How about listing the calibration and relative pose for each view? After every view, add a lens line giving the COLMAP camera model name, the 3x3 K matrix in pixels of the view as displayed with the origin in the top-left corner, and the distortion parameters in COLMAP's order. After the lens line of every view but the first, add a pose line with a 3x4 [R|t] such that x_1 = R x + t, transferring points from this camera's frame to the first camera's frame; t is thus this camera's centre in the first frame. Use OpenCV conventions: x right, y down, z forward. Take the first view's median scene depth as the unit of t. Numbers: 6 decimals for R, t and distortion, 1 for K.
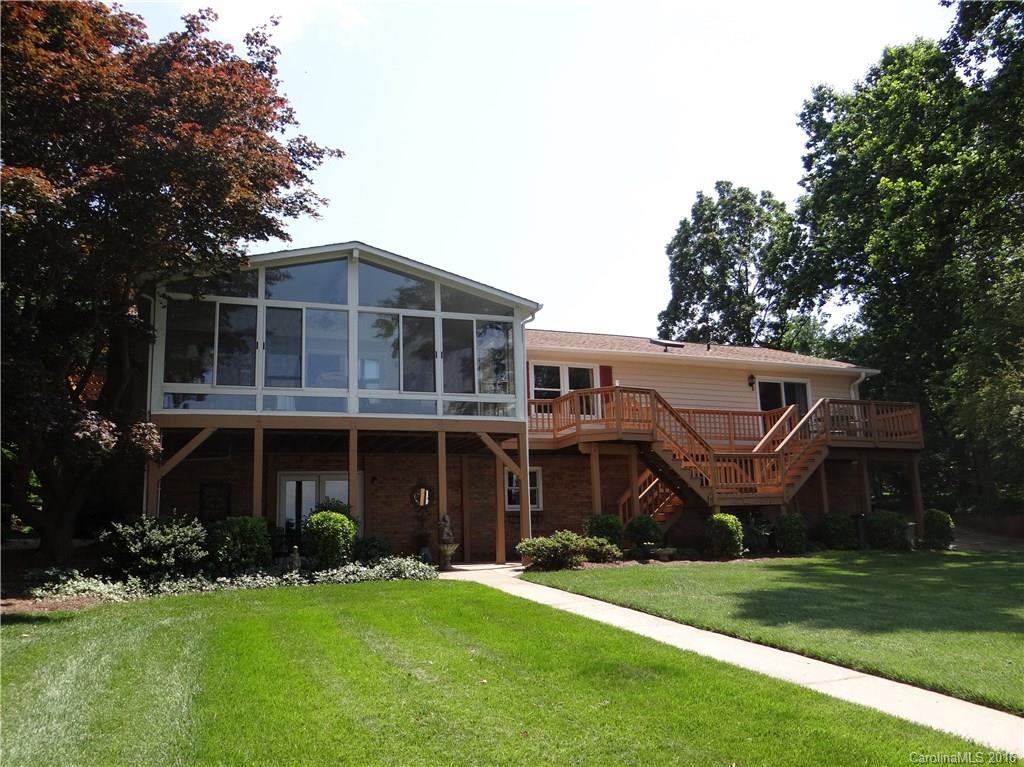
lens RADIAL K [[834.3, 0, 512.0], [0, 834.3, 383.5], [0, 0, 1]] dist [0.047274, 0.000595]
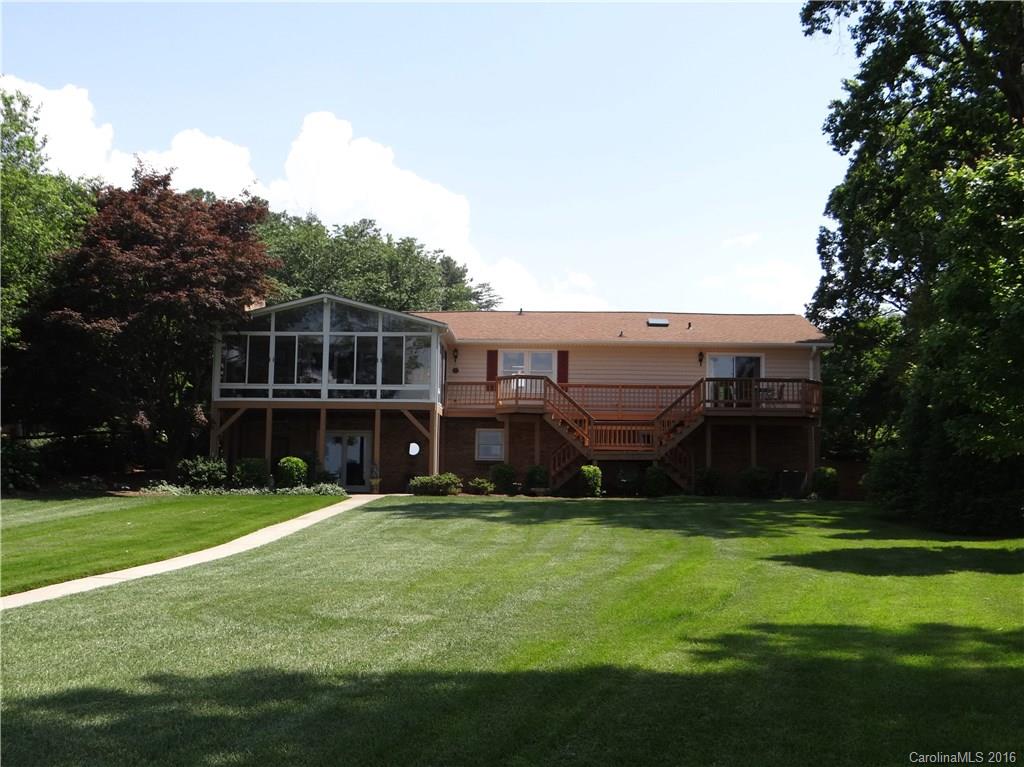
lens RADIAL K [[1085.4, 0, 512.0], [0, 1085.4, 383.5], [0, 0, 1]] dist [-0.001705, -0.000404]
pose [[0.914243, -0.003073, -0.405155, 0.974438], [0.036932, 0.996440, 0.075781, -0.136776], [0.403480, -0.084246, 0.911102, -0.771441]]
